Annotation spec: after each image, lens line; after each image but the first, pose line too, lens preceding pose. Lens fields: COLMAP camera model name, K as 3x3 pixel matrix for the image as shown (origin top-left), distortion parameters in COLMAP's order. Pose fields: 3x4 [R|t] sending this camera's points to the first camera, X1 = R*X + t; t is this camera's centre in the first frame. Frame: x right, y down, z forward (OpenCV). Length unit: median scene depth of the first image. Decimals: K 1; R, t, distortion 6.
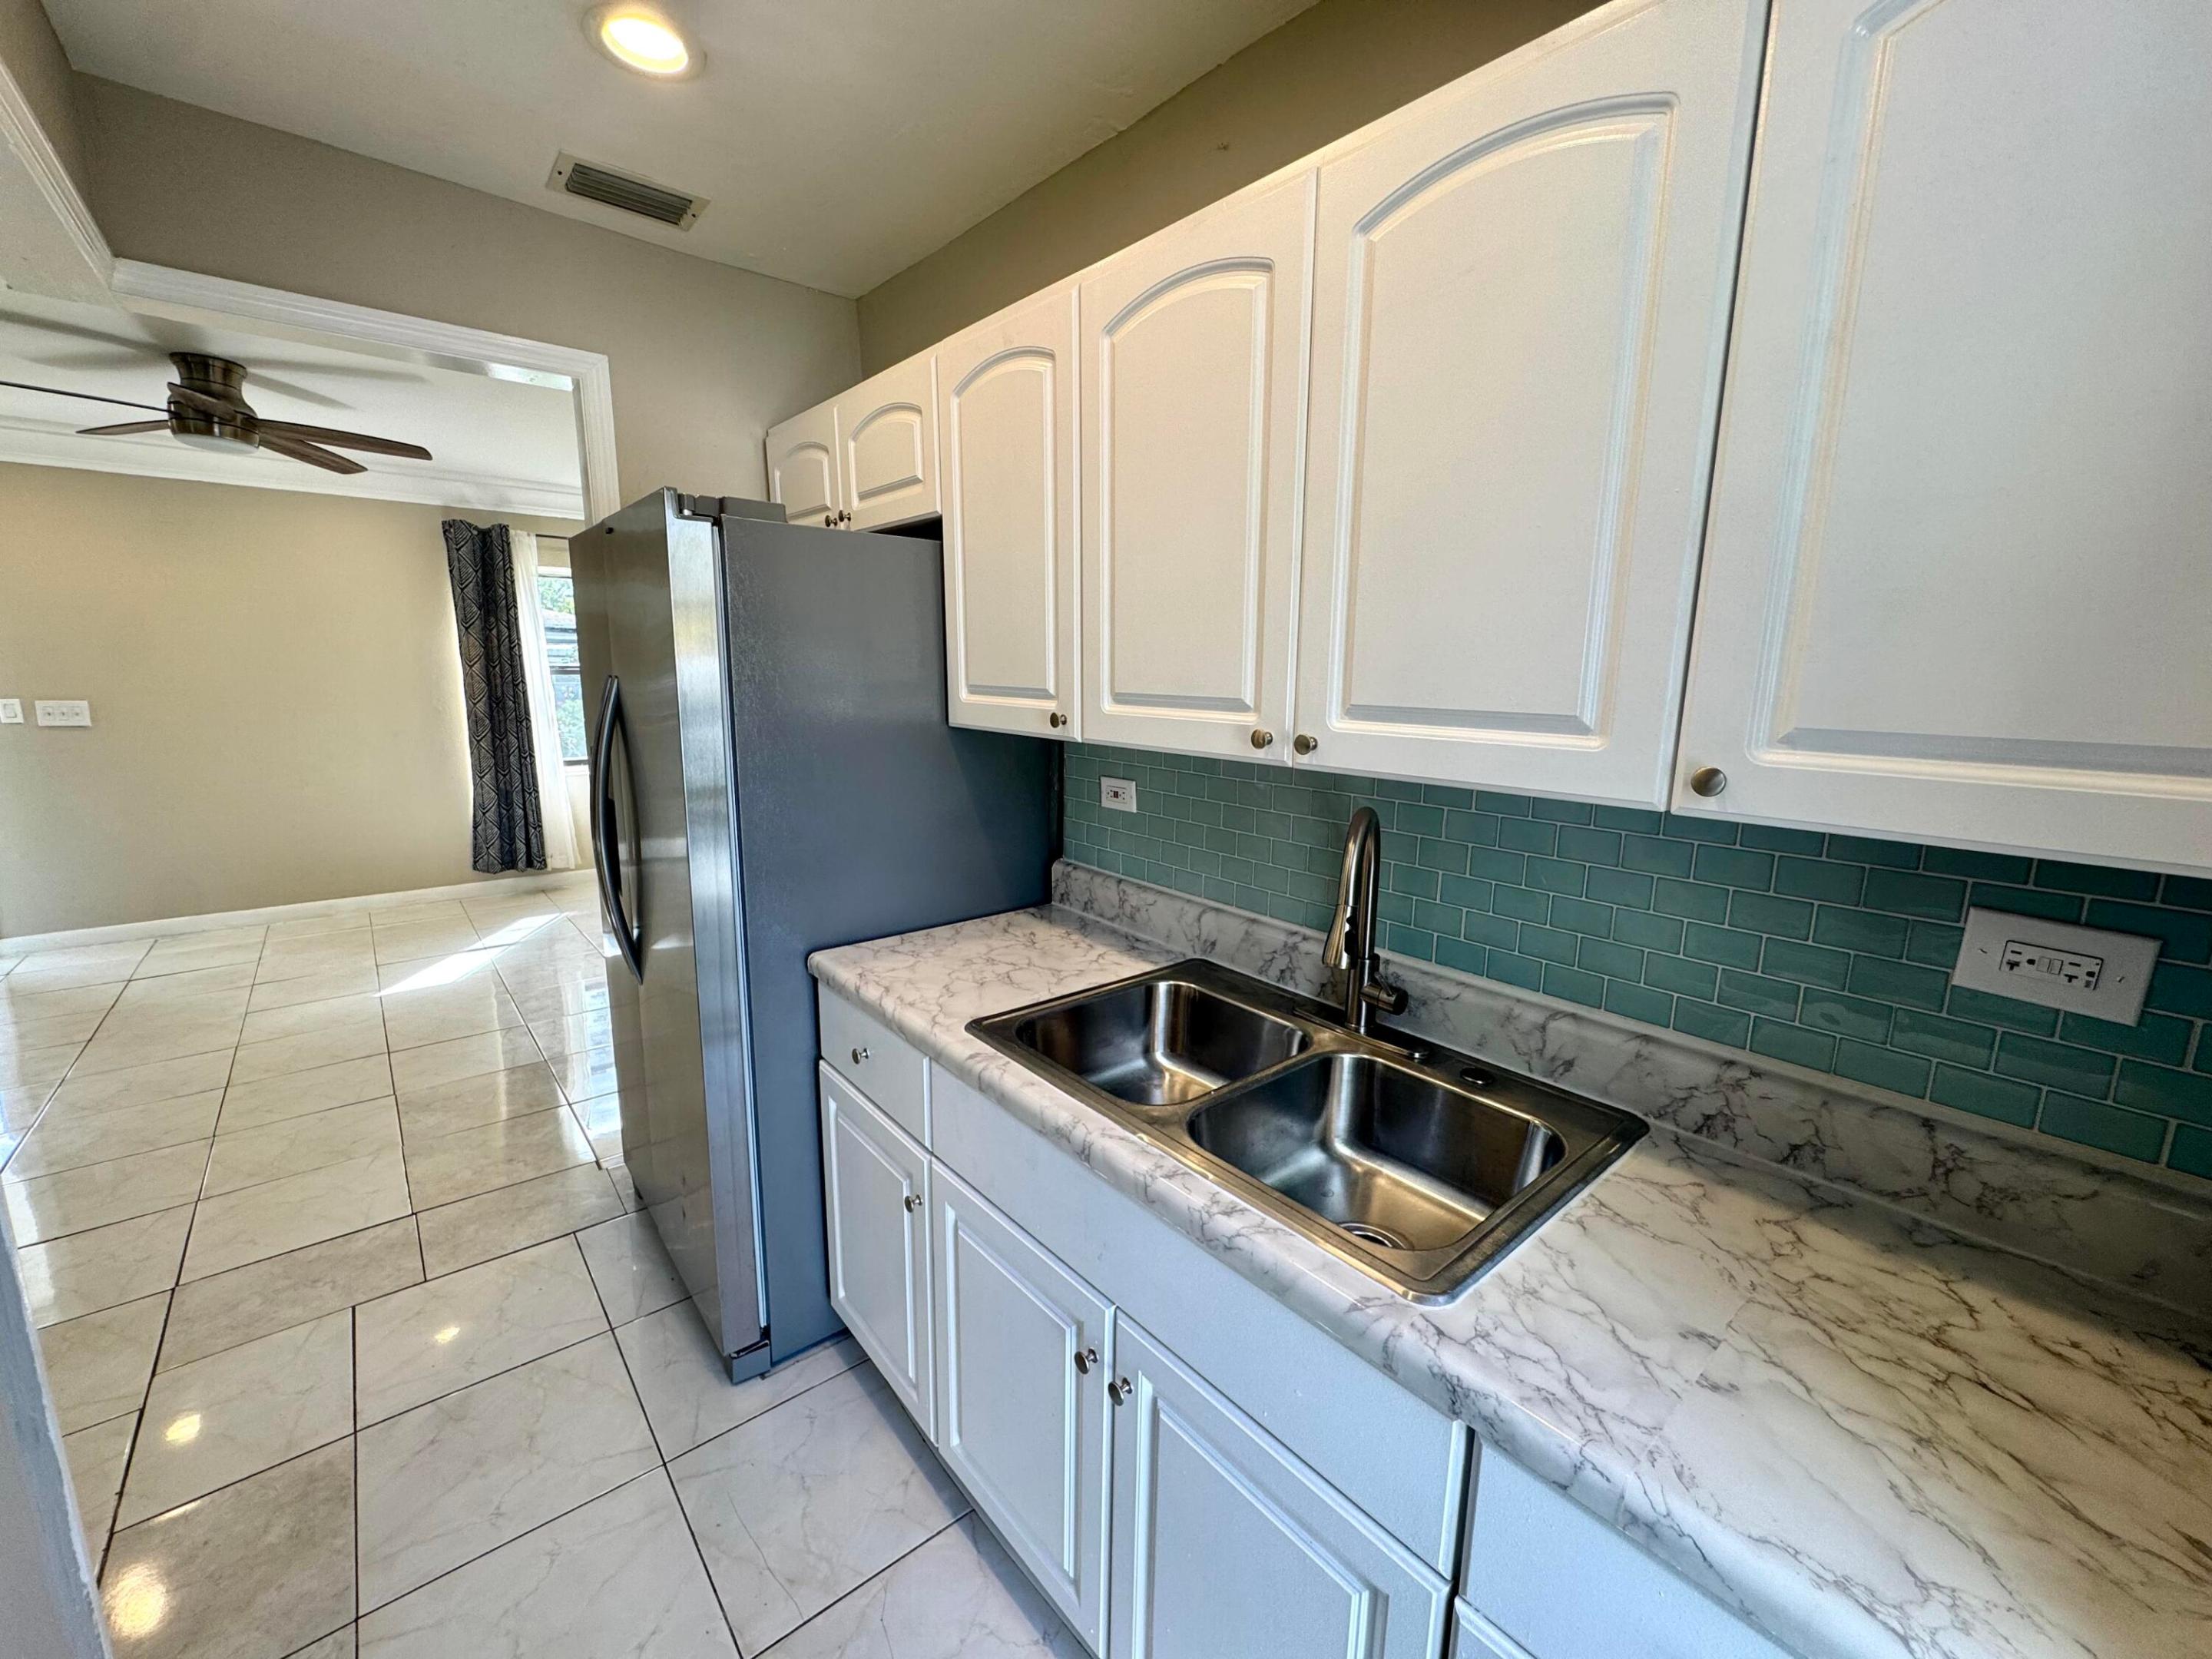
lens RADIAL K [[885.9, 0, 1101.9], [0, 885.9, 829.4], [0, 0, 1]] dist [-0.001001, -0.000004]
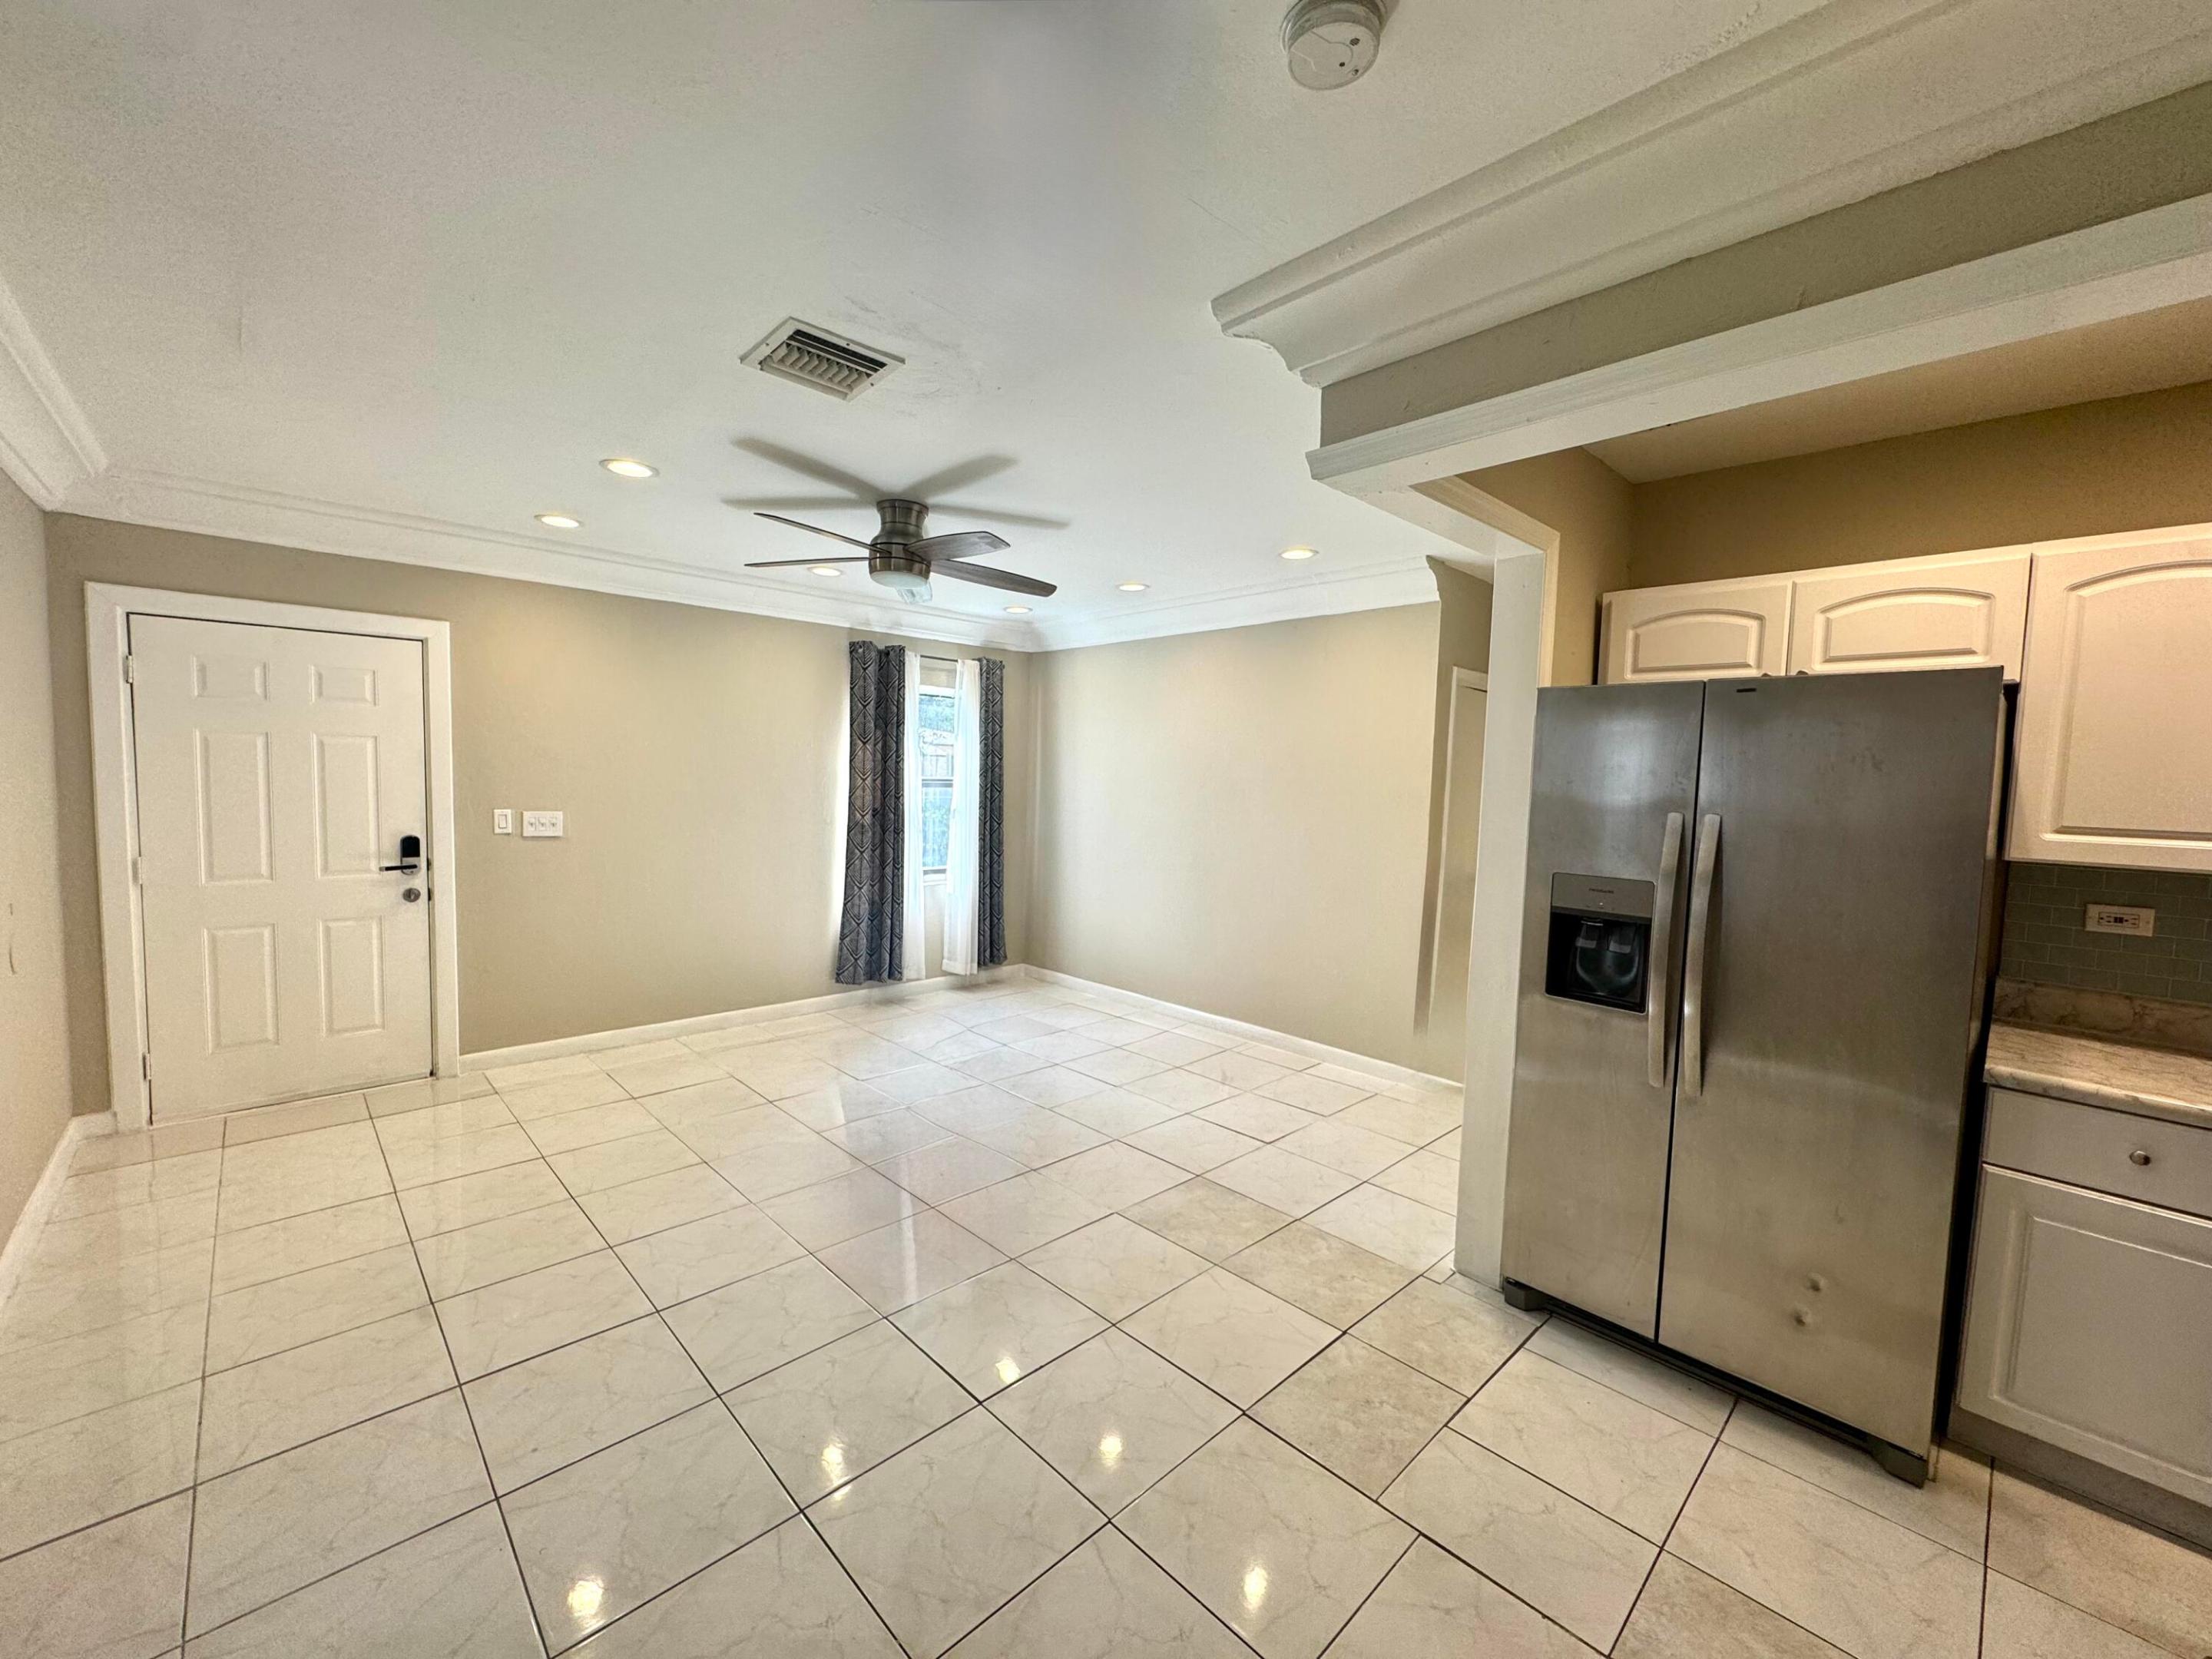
lens RADIAL K [[883.9, 0, 1107.5], [0, 883.9, 828.2], [0, 0, 1]] dist [-0.000805, -0.000106]
pose [[0.997933, 0.009328, 0.063587, -0.497326], [-0.001650, 0.992804, -0.119743, -0.006738], [-0.064246, 0.119390, 0.990767, -0.022234]]
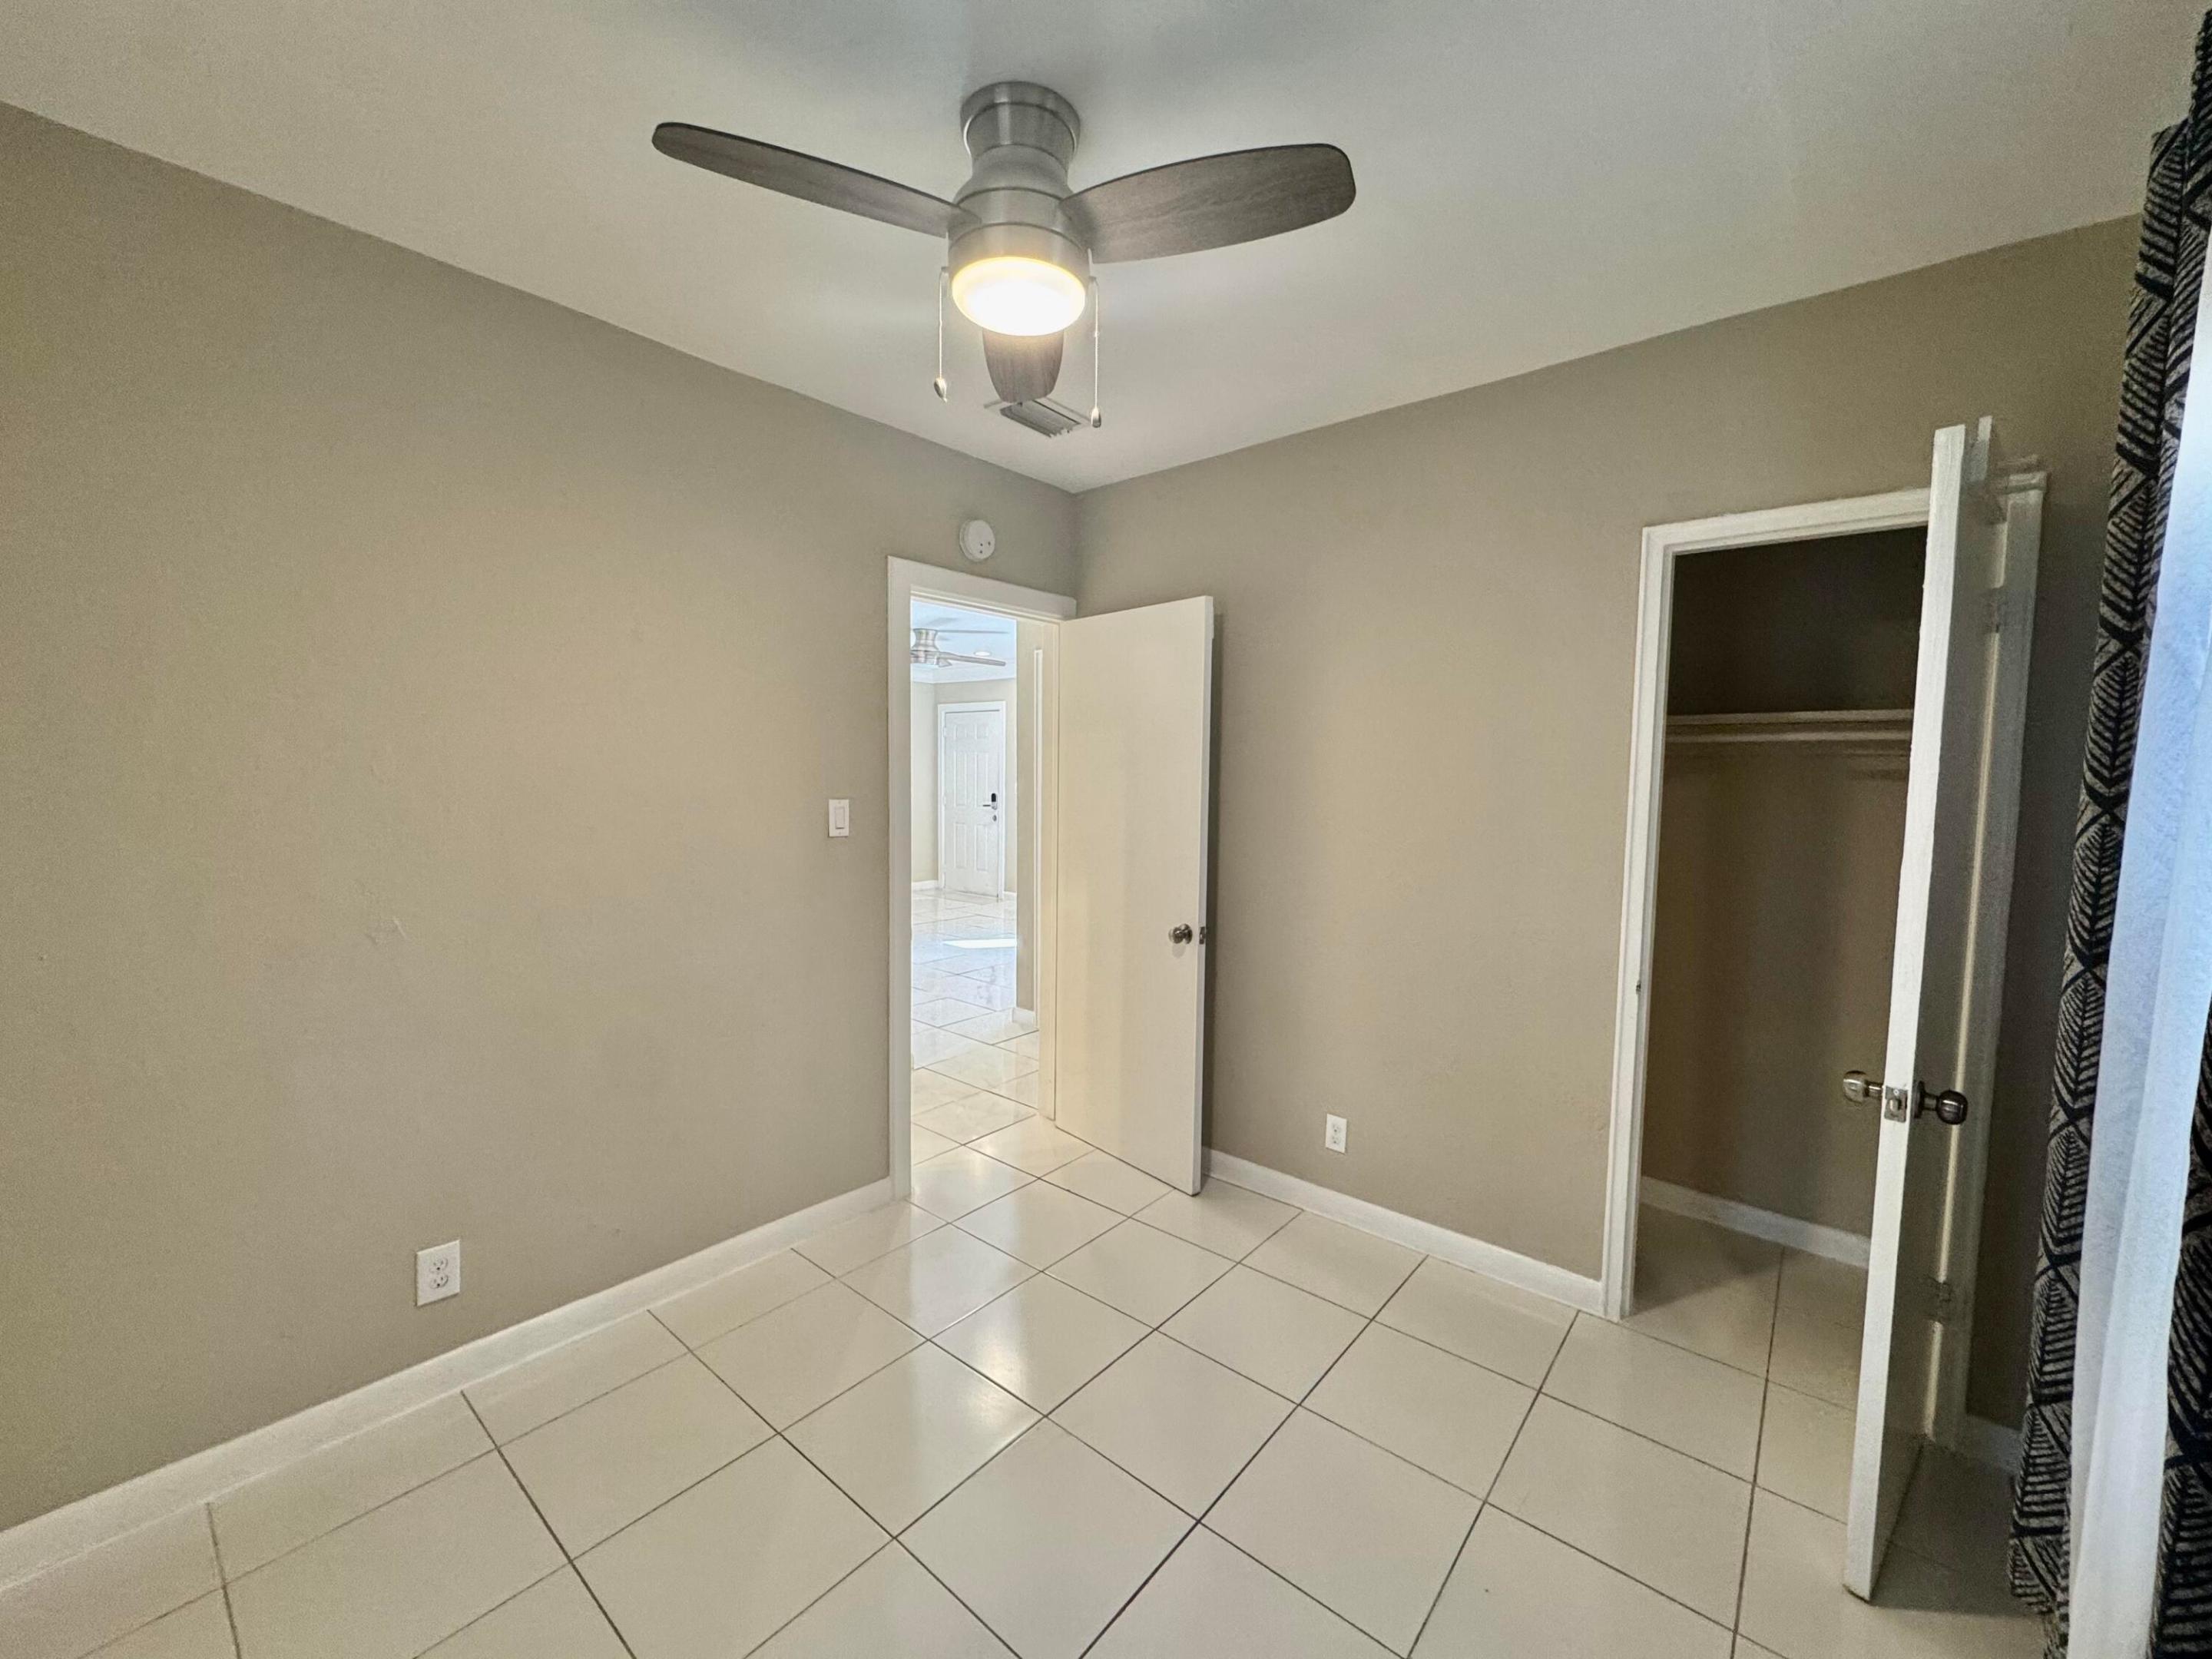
lens RADIAL K [[883.9, 0, 1107.5], [0, 883.9, 828.2], [0, 0, 1]] dist [-0.000805, -0.000106]
pose [[0.173565, 0.066233, -0.982593, 0.773398], [-0.187887, 0.981637, 0.032980, -0.122830], [0.966733, 0.178892, 0.182822, 0.675461]]
